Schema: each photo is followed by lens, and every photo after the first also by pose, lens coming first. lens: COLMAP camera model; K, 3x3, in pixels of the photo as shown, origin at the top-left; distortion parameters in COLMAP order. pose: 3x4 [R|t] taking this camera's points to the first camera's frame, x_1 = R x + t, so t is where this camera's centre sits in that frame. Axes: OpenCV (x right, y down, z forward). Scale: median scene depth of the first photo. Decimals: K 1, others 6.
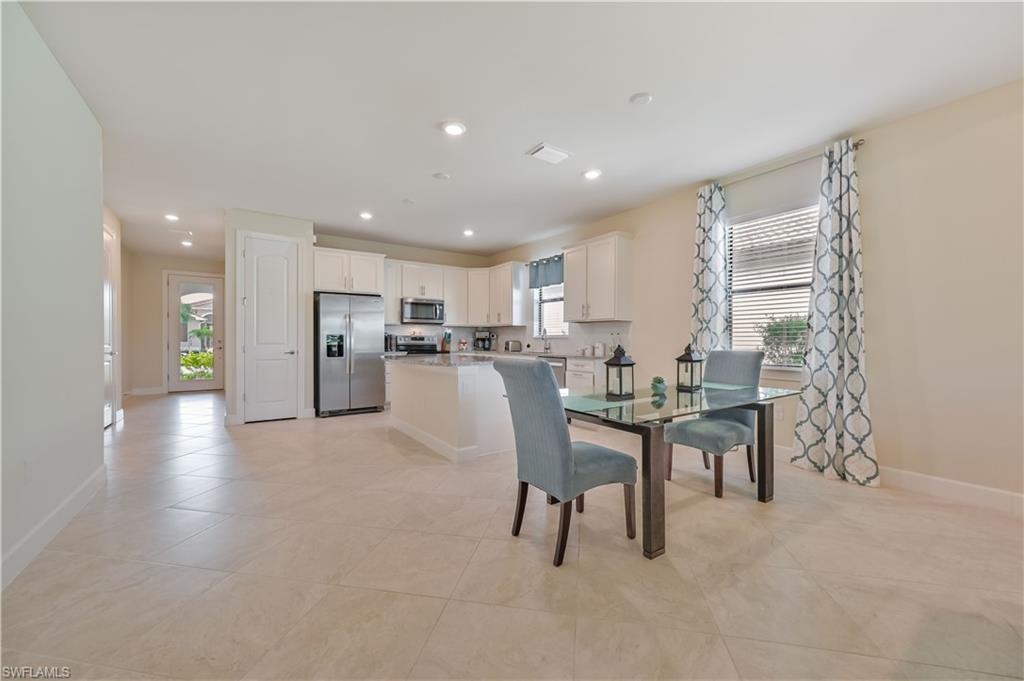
lens RADIAL K [[411.1, 0, 527.4], [0, 411.1, 339.2], [0, 0, 1]] dist [0.001598, 0.000628]
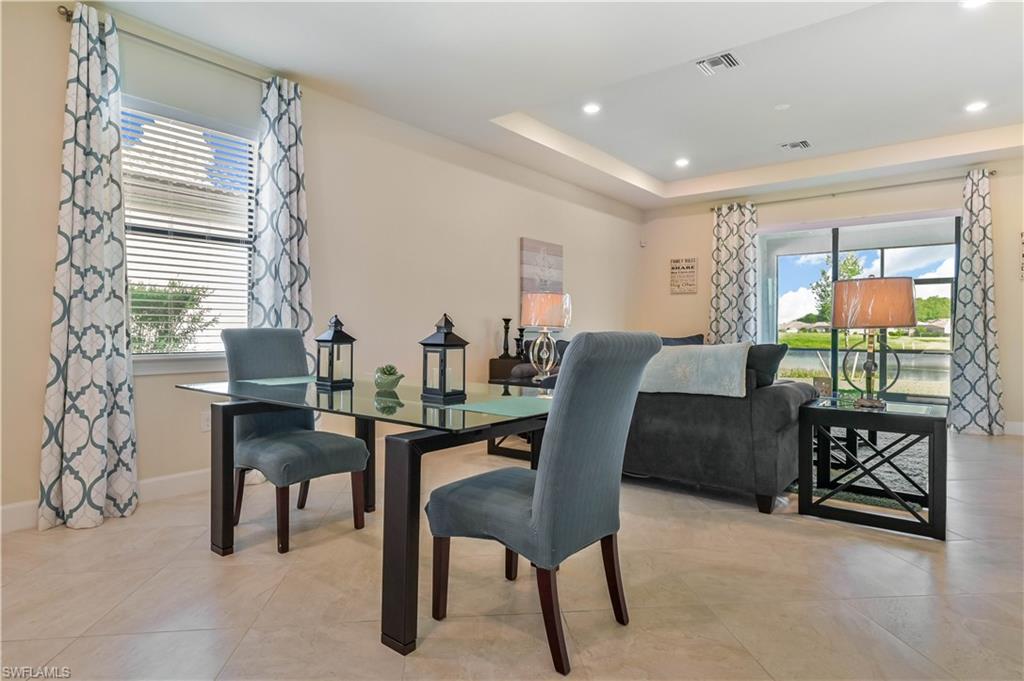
lens RADIAL K [[590.1, 0, 486.4], [0, 590.1, 331.7], [0, 0, 1]] dist [-0.006236, 0.000973]
pose [[-0.265829, -0.004122, 0.964011, -0.276633], [-0.000827, 0.999991, 0.004048, 0.016930], [-0.964020, 0.000279, -0.265831, 0.498196]]
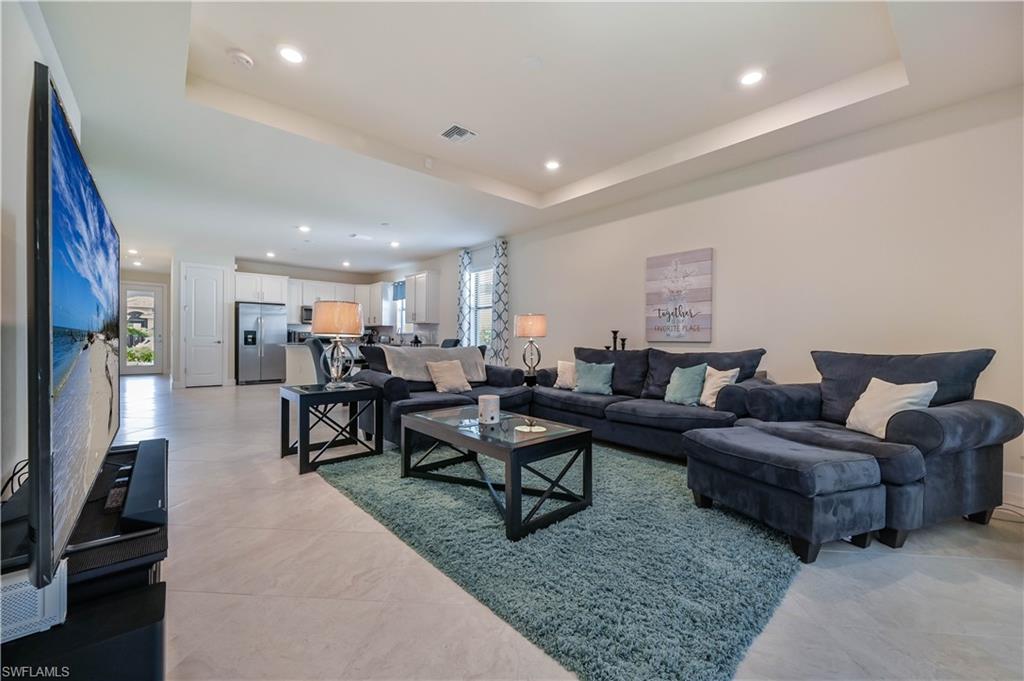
lens RADIAL K [[411.1, 0, 529.2], [0, 411.1, 339.2], [0, 0, 1]] dist [0.001598, 0.000628]
pose [[0.993273, 0.002747, 0.115761, 0.348070], [-0.002610, 0.999996, -0.001337, 0.018441], [-0.115764, 0.001026, 0.993276, -0.574493]]
